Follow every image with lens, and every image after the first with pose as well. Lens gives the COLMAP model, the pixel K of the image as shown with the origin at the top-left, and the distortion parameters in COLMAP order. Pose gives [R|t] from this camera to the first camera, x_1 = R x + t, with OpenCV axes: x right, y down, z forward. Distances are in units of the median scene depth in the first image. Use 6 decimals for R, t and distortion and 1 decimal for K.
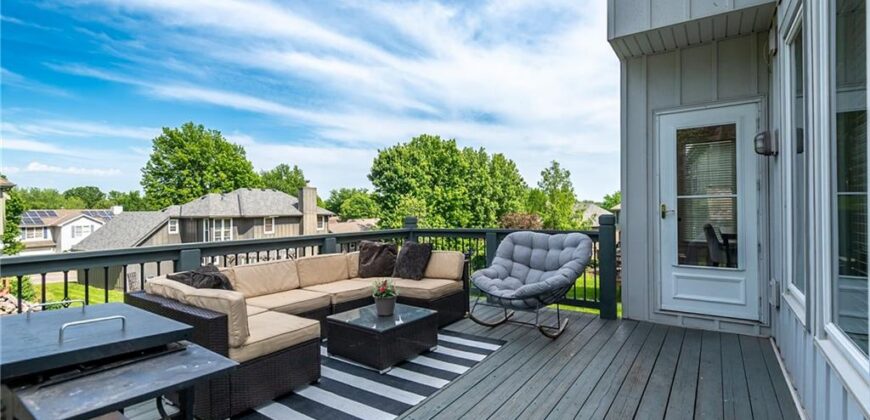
lens RADIAL K [[400.1, 0, 443.8], [0, 400.1, 198.2], [0, 0, 1]] dist [0.011483, -0.000966]
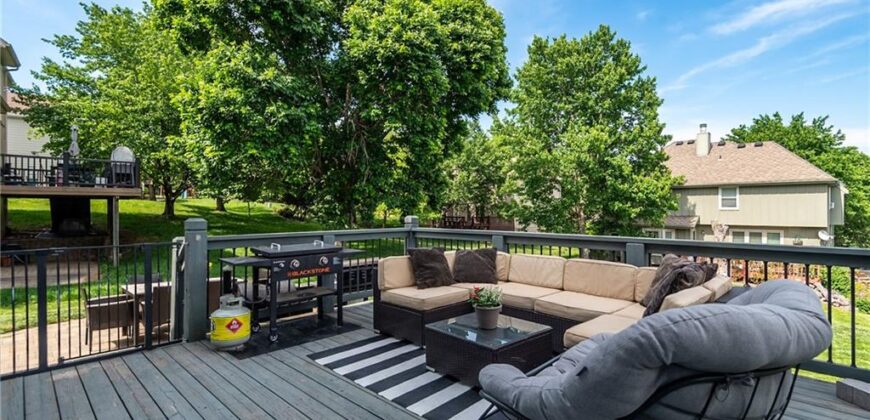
lens RADIAL K [[400.1, 0, 443.8], [0, 400.1, 198.2], [0, 0, 1]] dist [0.011483, -0.000966]
pose [[-0.159994, -0.008018, -0.987085, 0.854753], [0.026458, 0.999573, -0.012408, 0.020323], [0.986763, -0.028101, -0.159714, 1.230882]]
